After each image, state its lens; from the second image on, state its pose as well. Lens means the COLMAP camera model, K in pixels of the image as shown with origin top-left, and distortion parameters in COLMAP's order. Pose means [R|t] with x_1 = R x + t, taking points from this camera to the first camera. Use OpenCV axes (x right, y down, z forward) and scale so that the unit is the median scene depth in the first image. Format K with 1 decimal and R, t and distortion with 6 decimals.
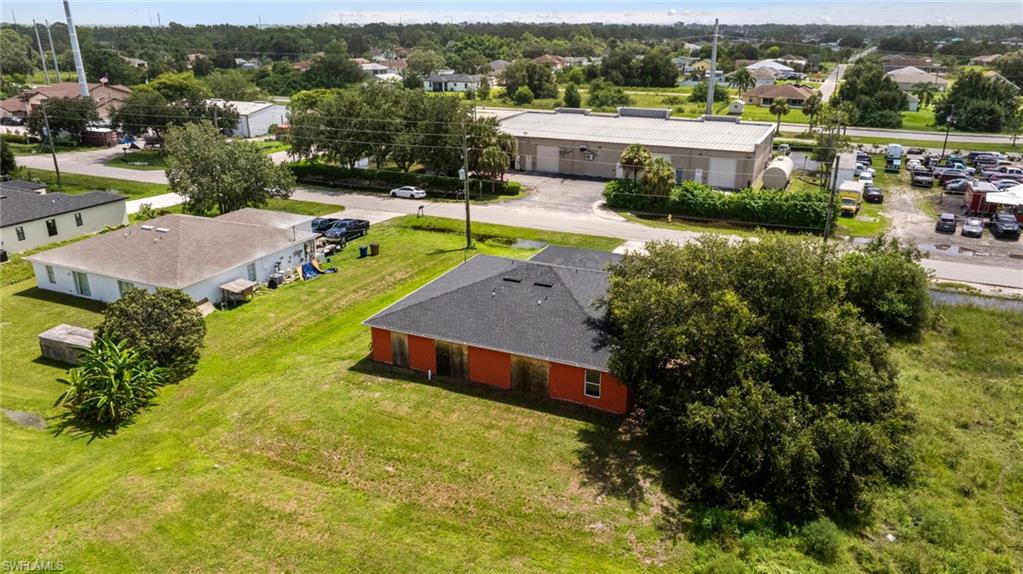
lens RADIAL K [[727.4, 0, 517.3], [0, 727.4, 297.7], [0, 0, 1]] dist [-0.018719, -0.000022]
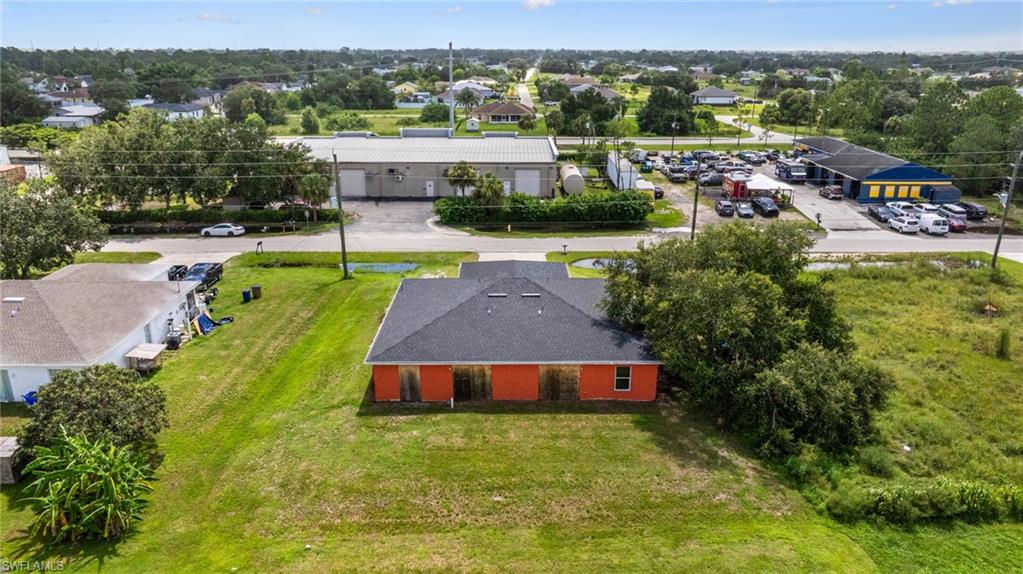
lens RADIAL K [[721.4, 0, 513.6], [0, 721.4, 285.0], [0, 0, 1]] dist [-0.015657, 0.002730]
pose [[0.907680, -0.129709, 0.399115, -0.227721], [0.147375, 0.988985, -0.013752, -0.013128], [-0.392935, 0.071301, 0.916798, 0.042856]]
